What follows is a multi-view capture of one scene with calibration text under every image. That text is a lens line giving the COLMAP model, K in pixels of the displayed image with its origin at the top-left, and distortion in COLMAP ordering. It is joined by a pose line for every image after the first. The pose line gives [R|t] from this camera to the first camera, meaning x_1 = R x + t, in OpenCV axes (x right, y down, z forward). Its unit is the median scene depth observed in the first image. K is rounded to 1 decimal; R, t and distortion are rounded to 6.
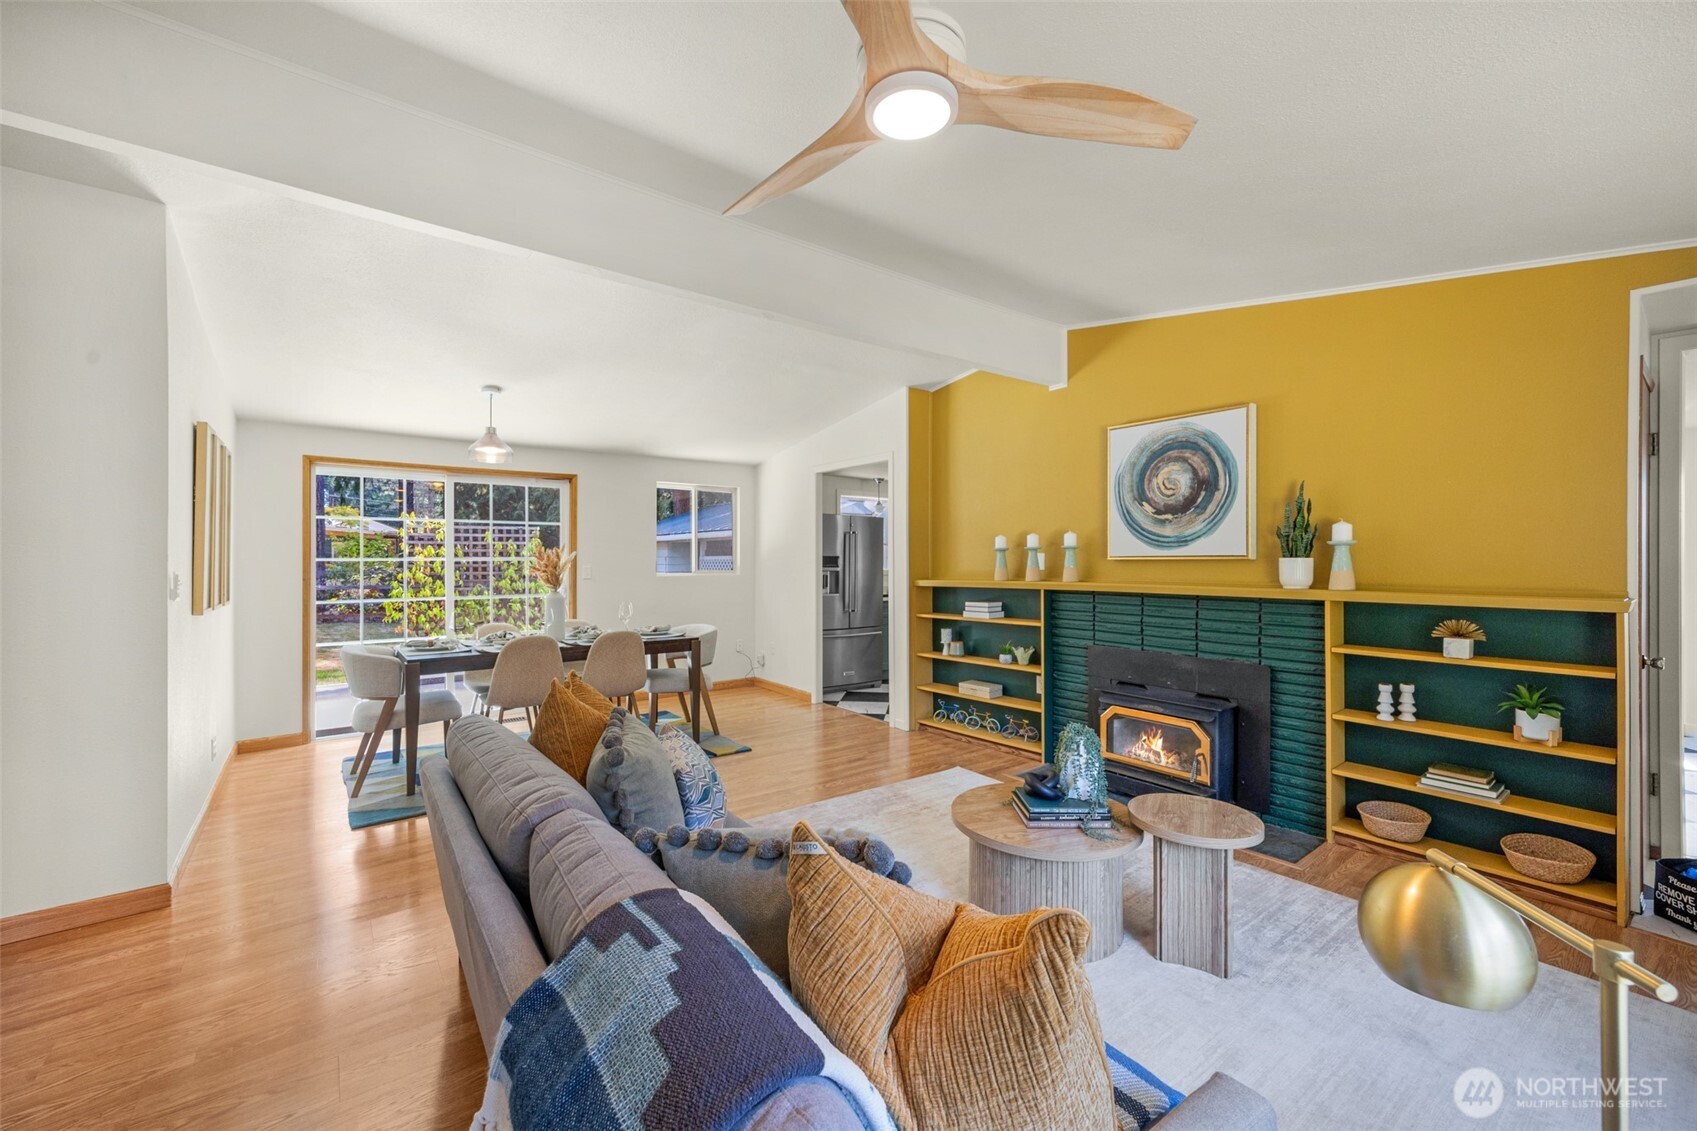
lens RADIAL K [[672.8, 0, 866.6], [0, 672.8, 560.3], [0, 0, 1]] dist [0.000952, 0.000019]
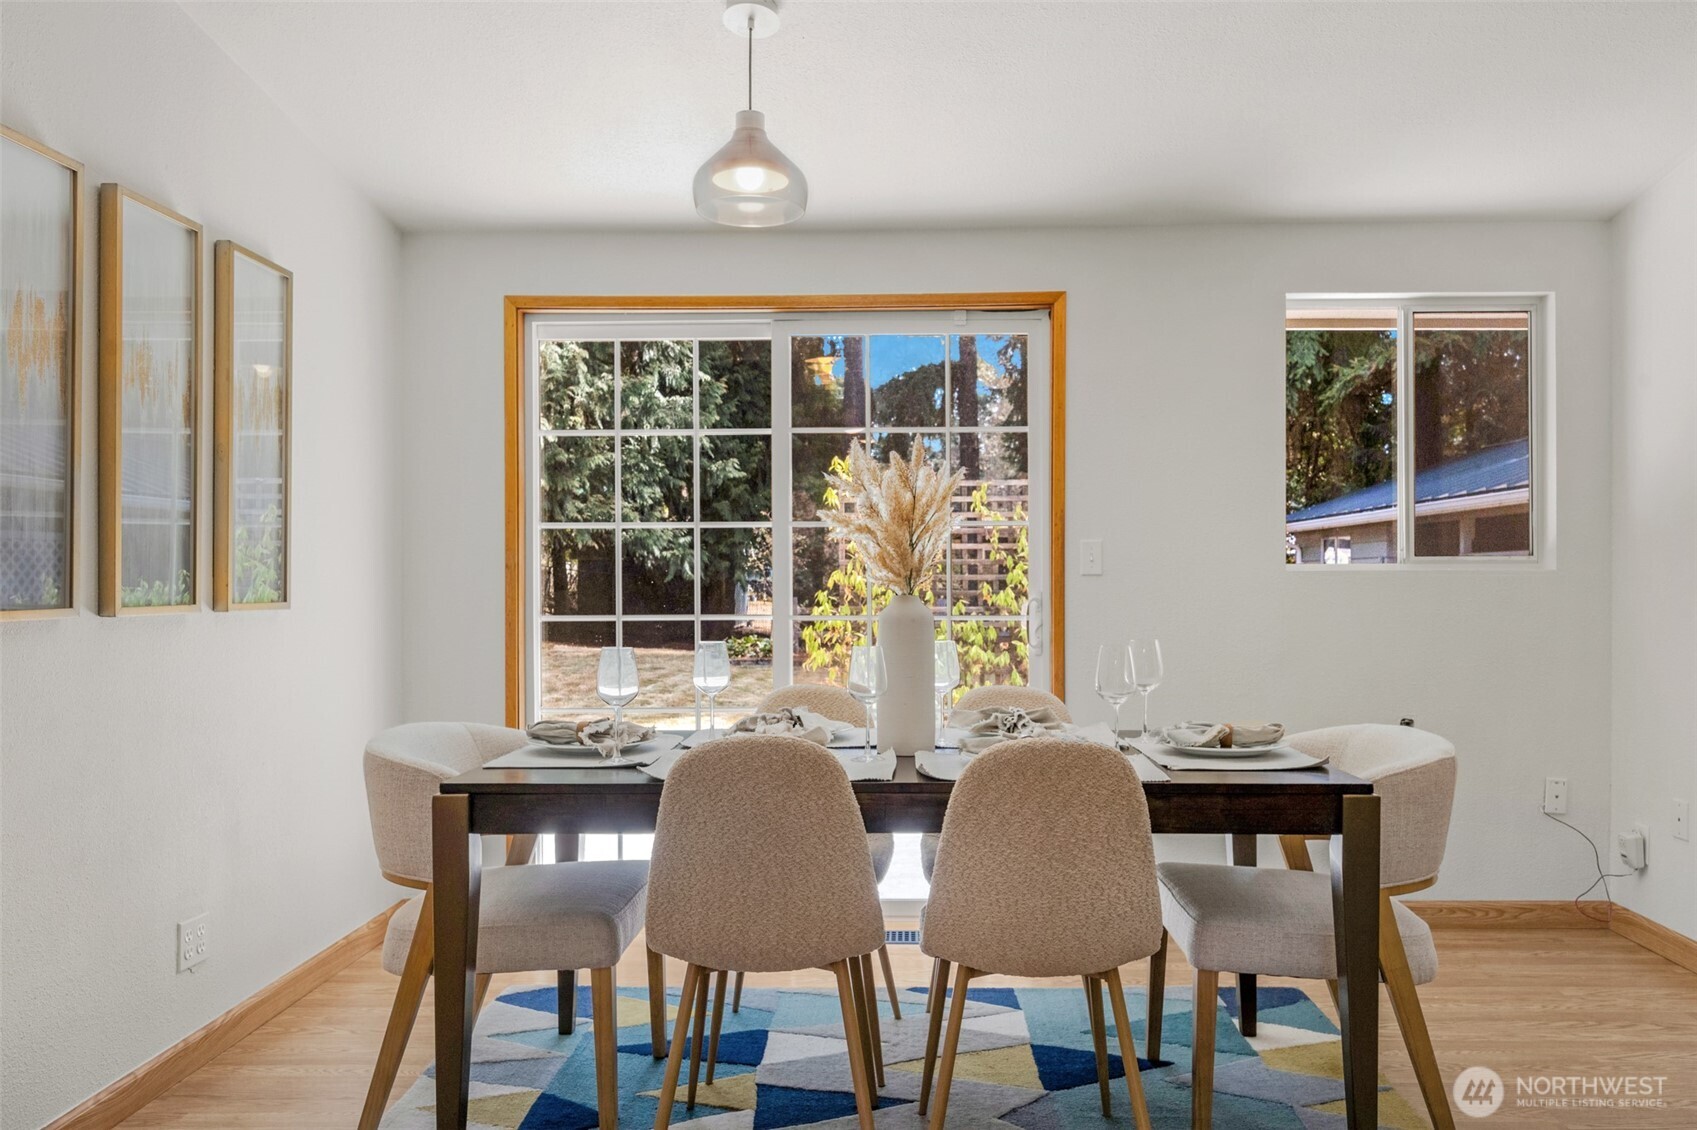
lens RADIAL K [[1194.8, 0, 904.7], [0, 1194.8, 575.5], [0, 0, 1]] dist [-0.002284, 0.000886]
pose [[0.777276, -0.006390, -0.629128, -0.124699], [0.003308, 0.999976, -0.006070, 0.046560], [0.629152, 0.002637, 0.777278, 0.641385]]
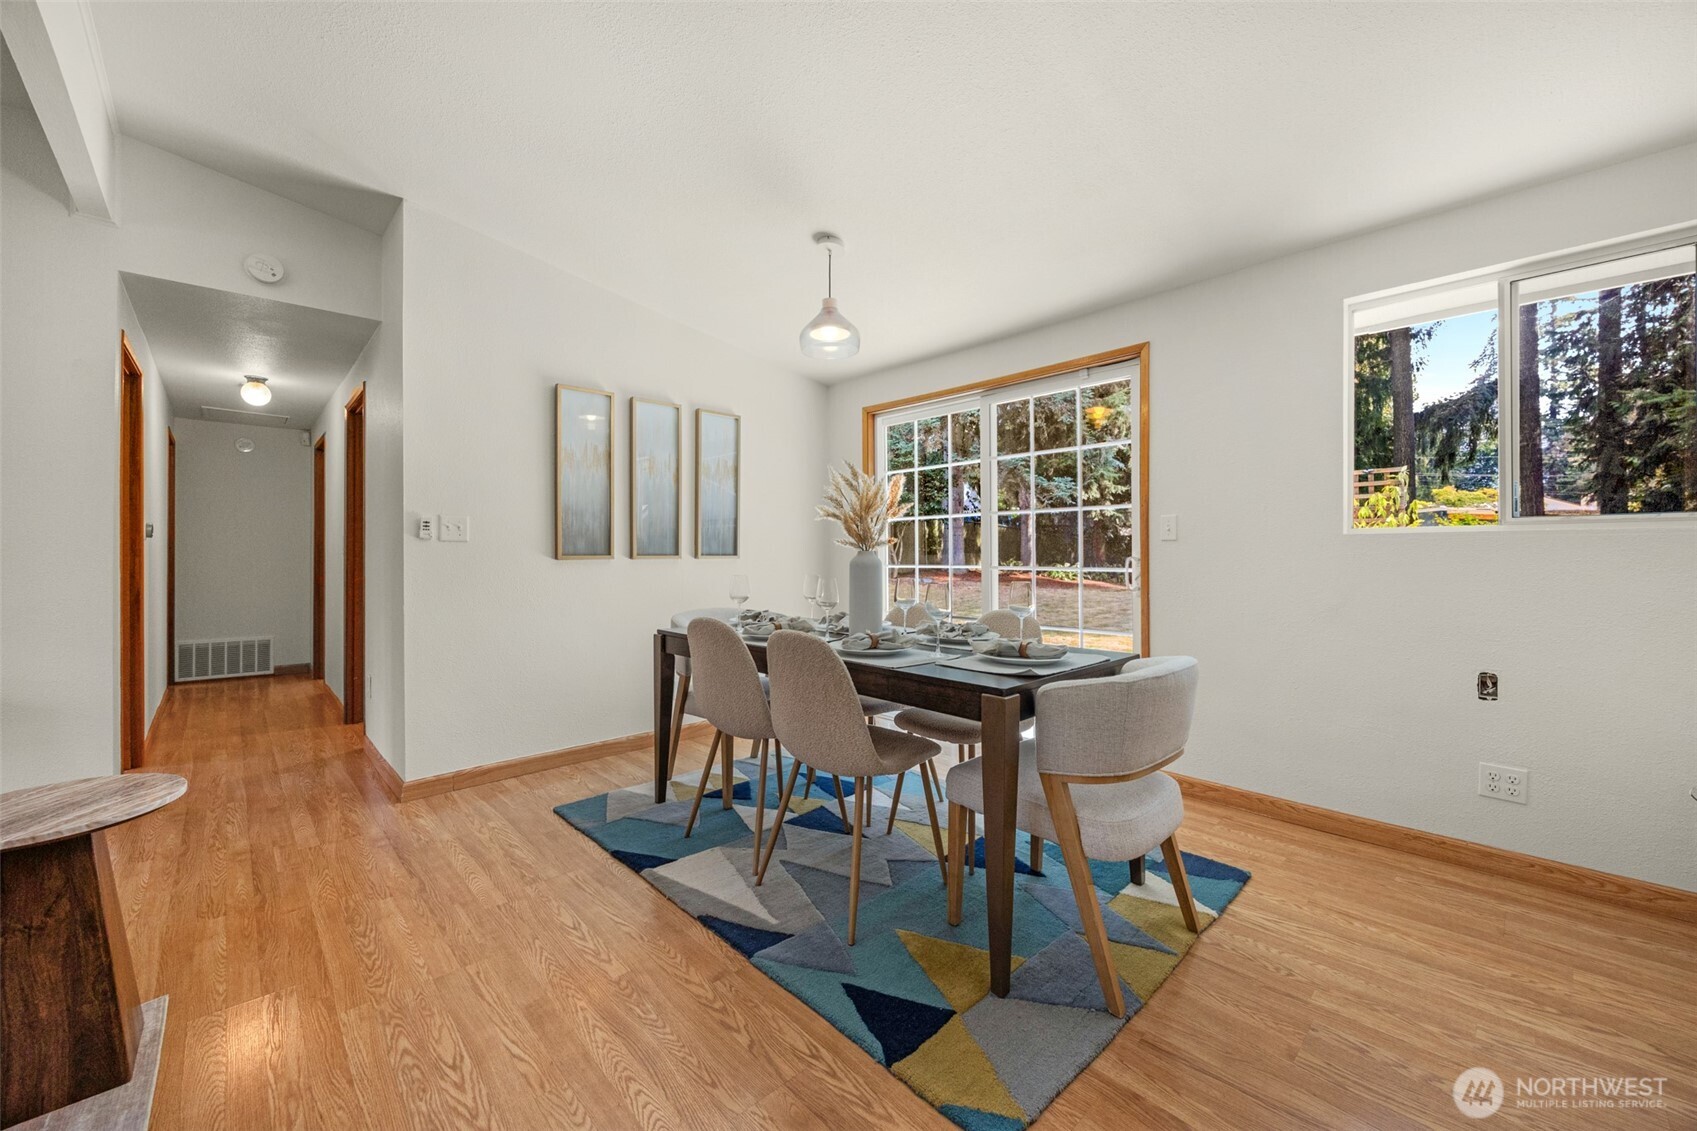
lens RADIAL K [[653.4, 0, 853.5], [0, 653.4, 550.7], [0, 0, 1]] dist [-0.004621, -0.000152]
pose [[0.093693, -0.003887, -0.995594, 0.093080], [0.002534, 0.999990, -0.003666, 0.054805], [0.995598, -0.002179, 0.093702, 1.078637]]
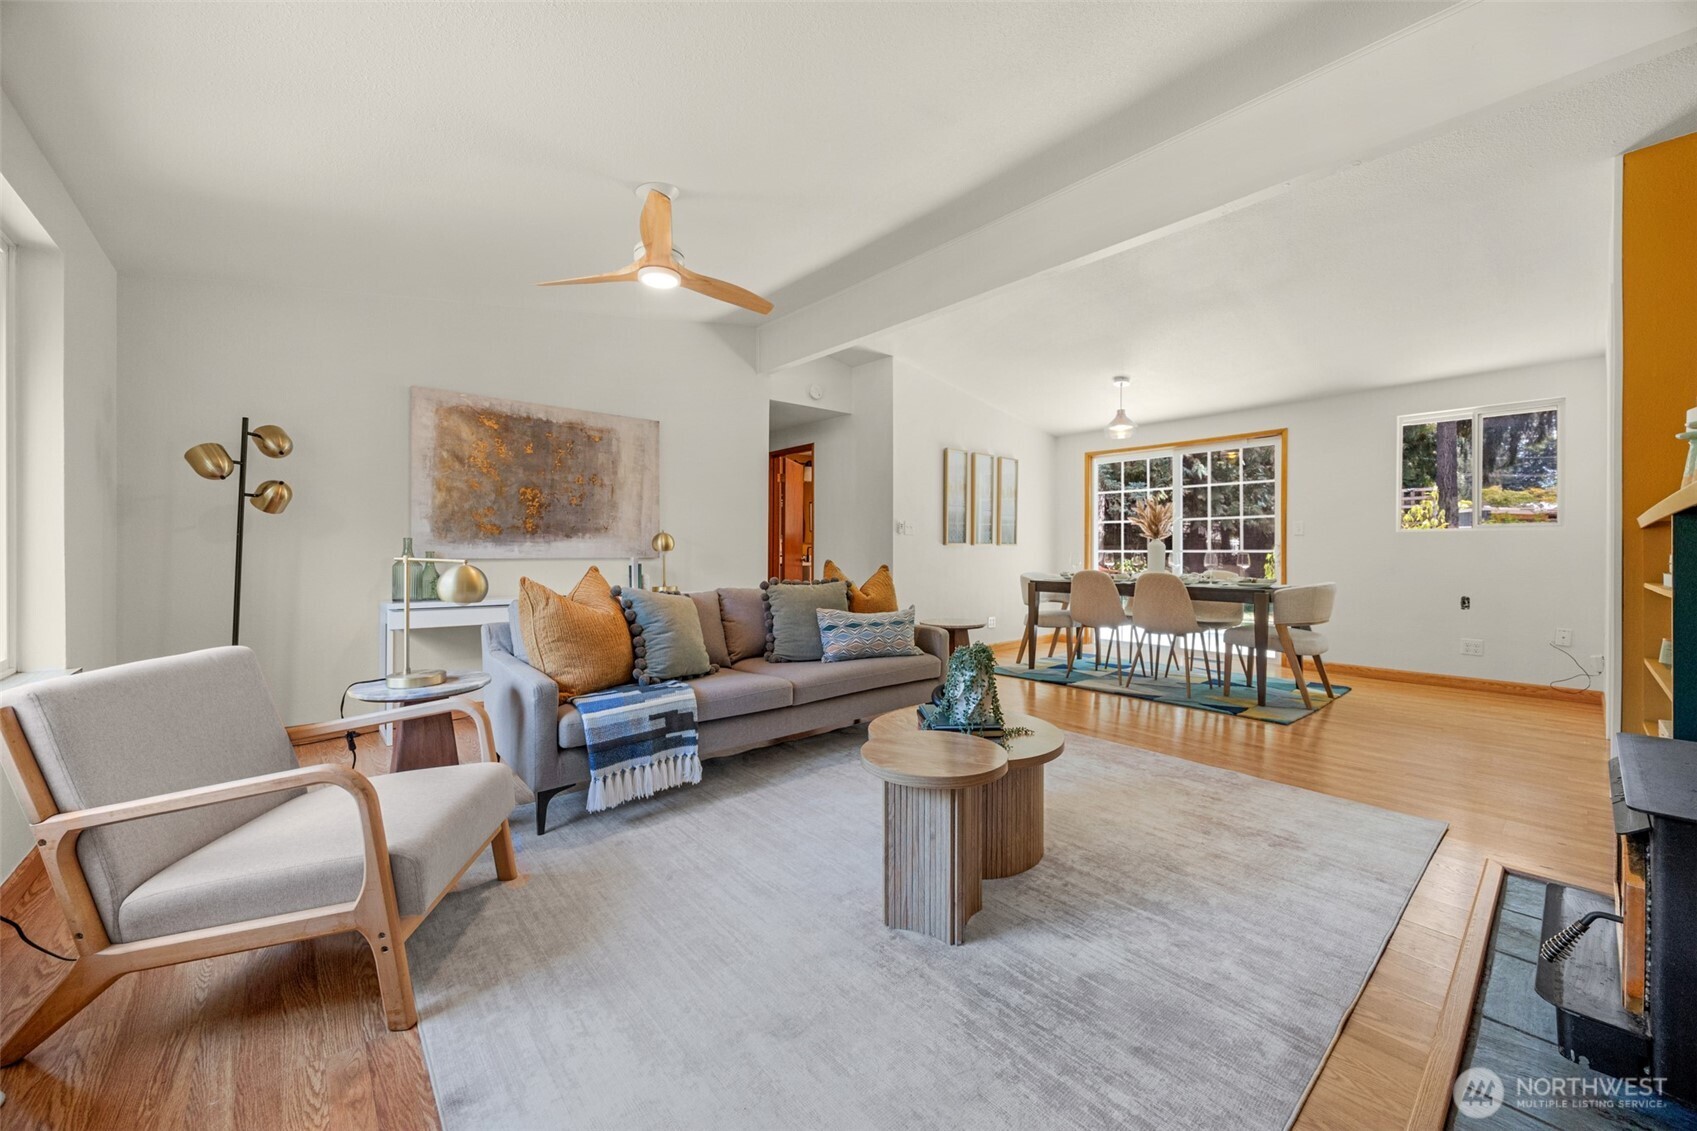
lens RADIAL K [[653.4, 0, 853.5], [0, 653.4, 550.7], [0, 0, 1]] dist [-0.004621, -0.000152]
pose [[0.052495, 0.000944, -0.998621, 0.726347], [-0.001483, 0.999999, 0.000868, 0.073971], [0.998620, 0.001436, 0.052496, 0.482729]]
